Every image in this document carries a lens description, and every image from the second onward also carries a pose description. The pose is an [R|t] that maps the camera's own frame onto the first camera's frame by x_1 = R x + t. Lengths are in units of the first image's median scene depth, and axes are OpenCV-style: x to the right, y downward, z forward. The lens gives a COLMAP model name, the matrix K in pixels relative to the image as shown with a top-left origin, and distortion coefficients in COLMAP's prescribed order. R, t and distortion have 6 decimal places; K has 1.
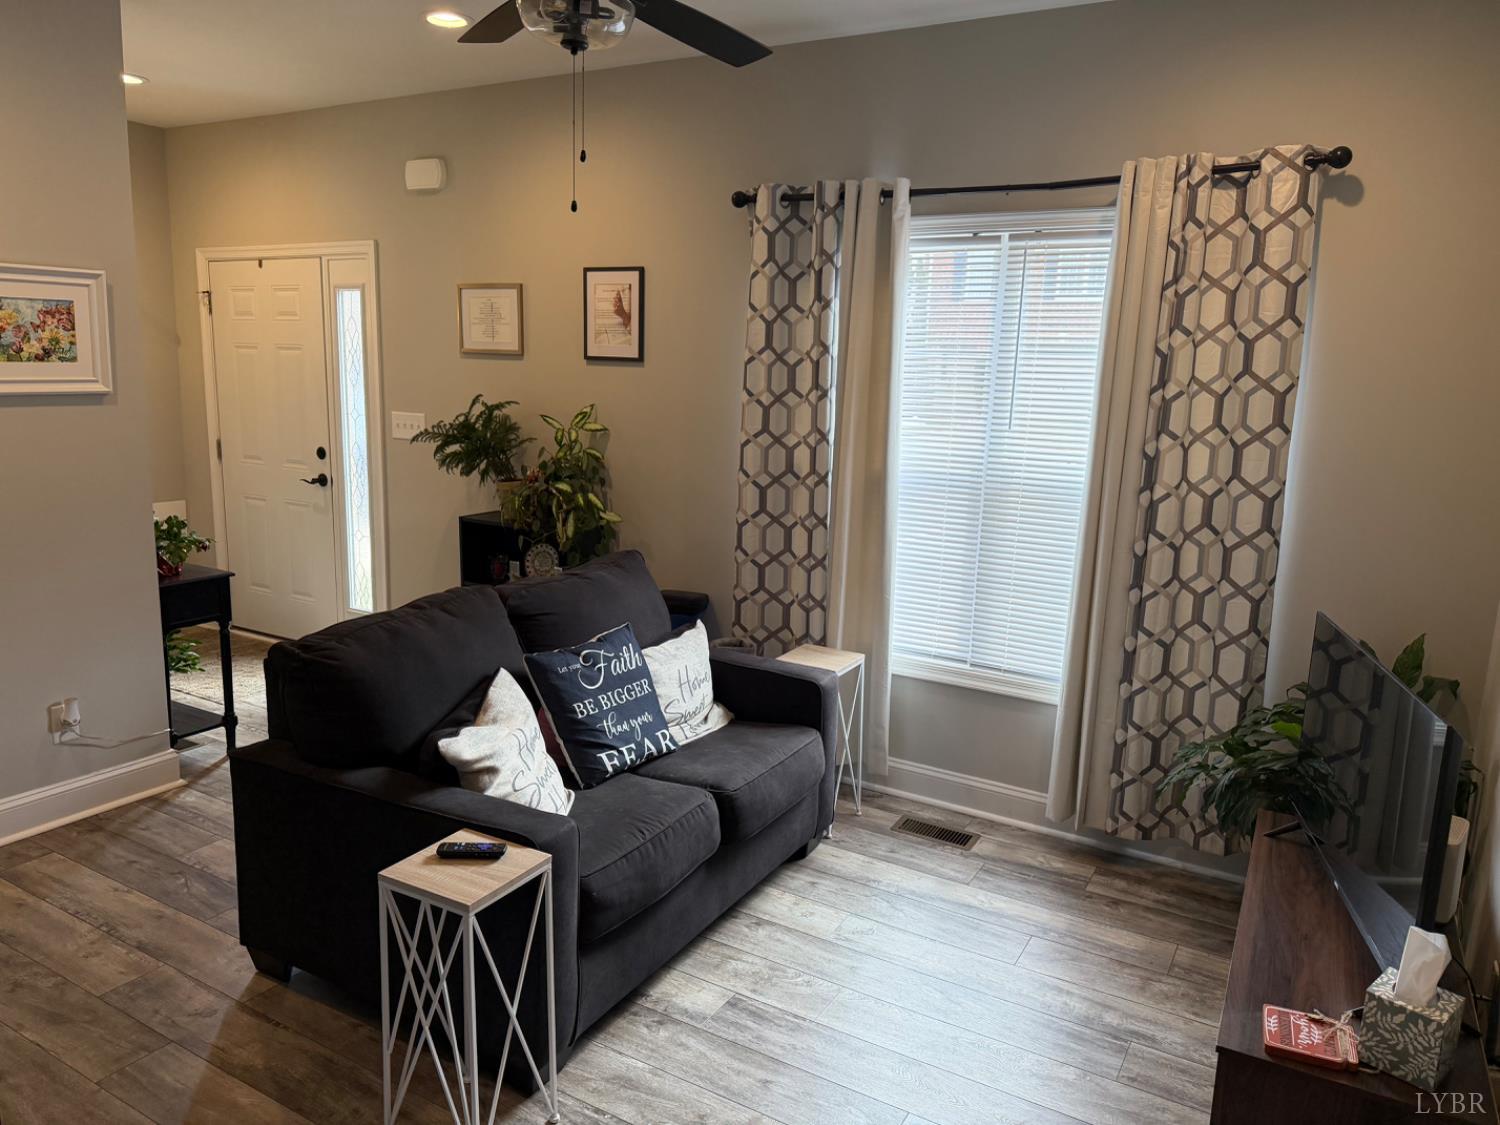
lens RADIAL K [[1050.2, 0, 747.7], [0, 1050.2, 556.9], [0, 0, 1]] dist [0.046030, -0.041159]
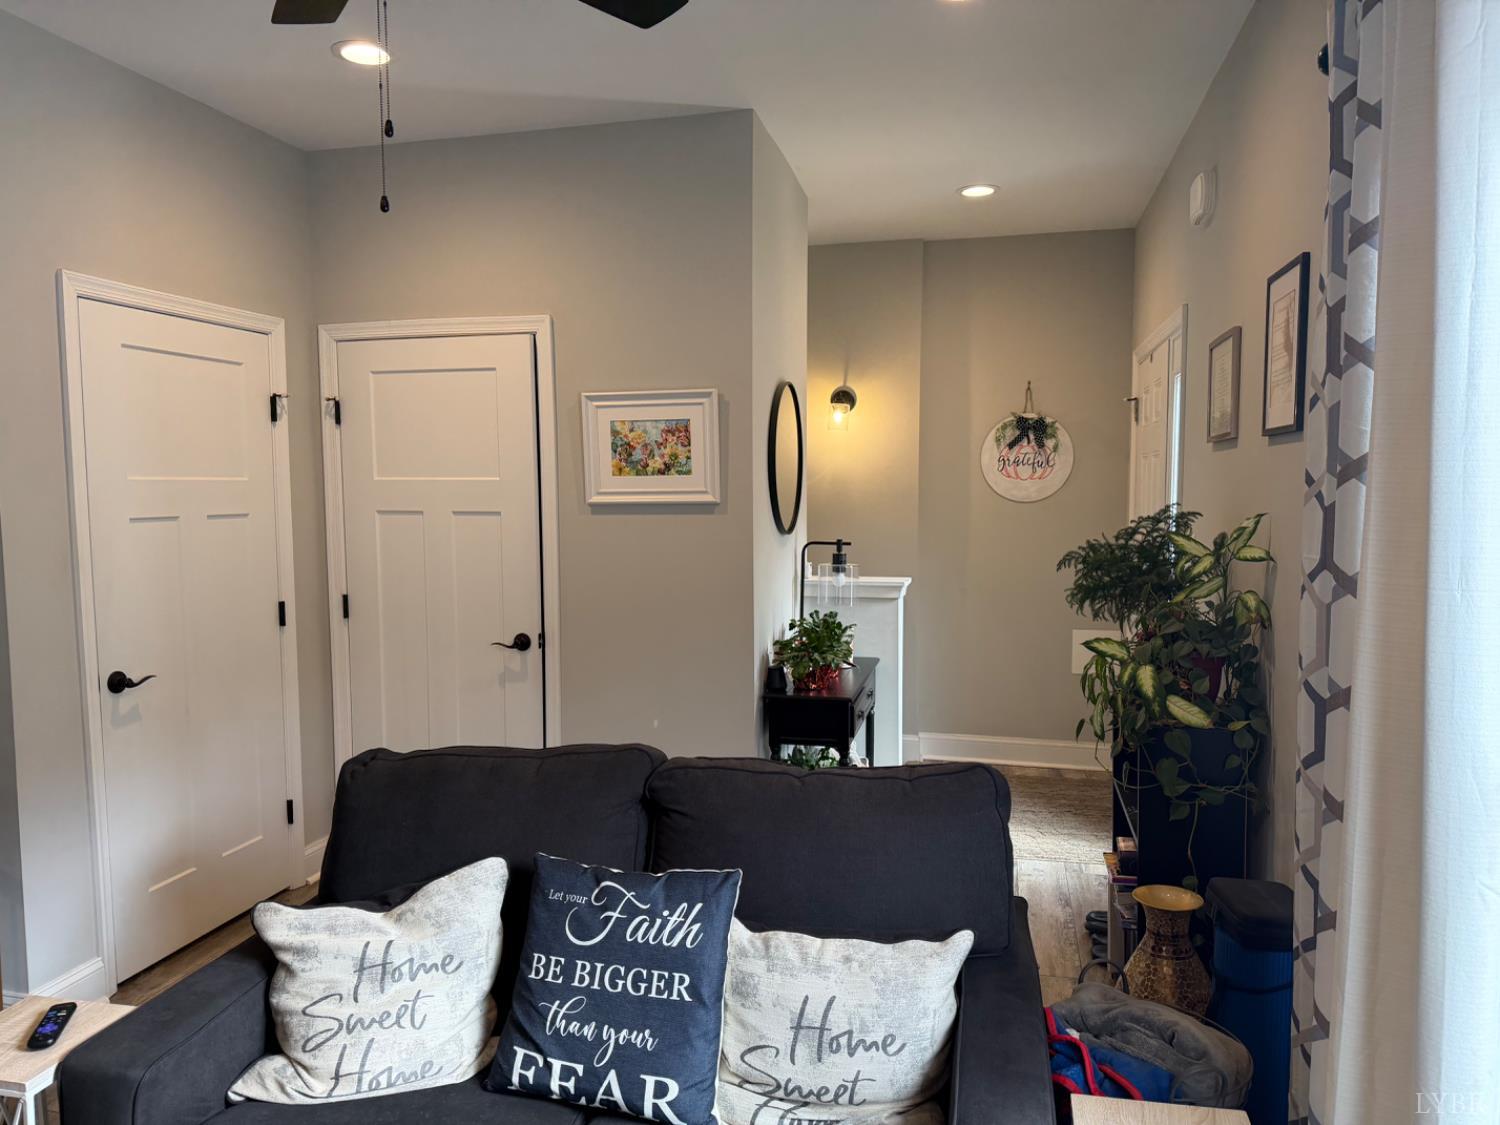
lens RADIAL K [[1050.2, 0, 746.1], [0, 1050.2, 570.5], [0, 0, 1]] dist [0.046030, -0.041159]
pose [[0.273156, 0.043919, -0.960967, 0.432320], [-0.155388, 0.987853, 0.000978, -0.101000], [0.949337, 0.149055, 0.276663, 0.806326]]
